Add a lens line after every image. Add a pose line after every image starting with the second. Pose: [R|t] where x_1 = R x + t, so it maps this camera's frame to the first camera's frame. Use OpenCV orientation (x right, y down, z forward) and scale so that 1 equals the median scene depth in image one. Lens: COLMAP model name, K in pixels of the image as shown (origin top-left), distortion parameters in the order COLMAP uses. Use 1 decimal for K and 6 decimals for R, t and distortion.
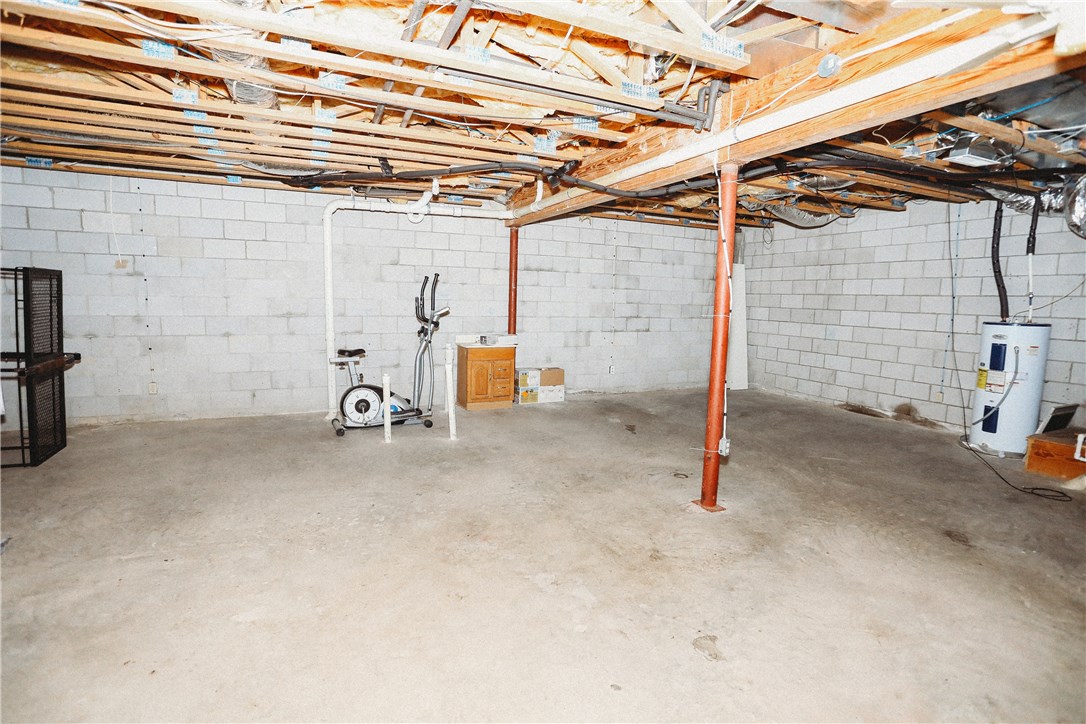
lens RADIAL K [[529.8, 0, 546.3], [0, 529.8, 360.5], [0, 0, 1]] dist [-0.056599, 0.018808]
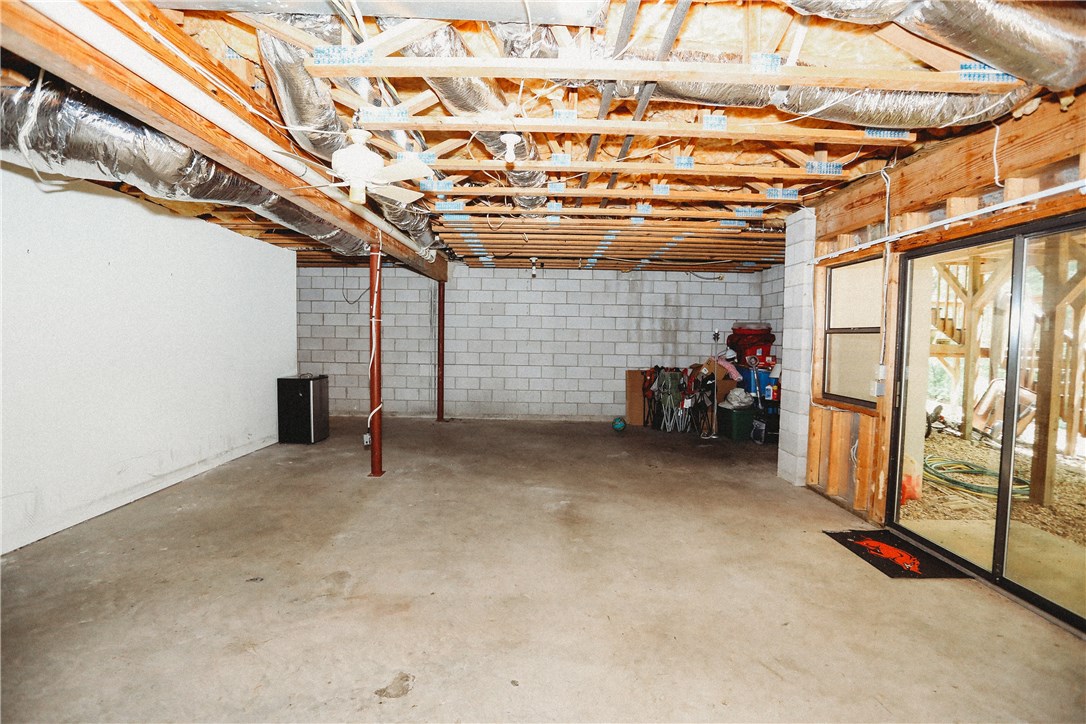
lens RADIAL K [[529.8, 0, 546.5], [0, 529.8, 364.1], [0, 0, 1]] dist [-0.056599, 0.018808]
pose [[-0.908949, -0.055024, 0.413260, -0.304554], [0.015042, 0.986278, 0.164404, -0.195406], [-0.416636, 0.155651, -0.895649, 1.639087]]
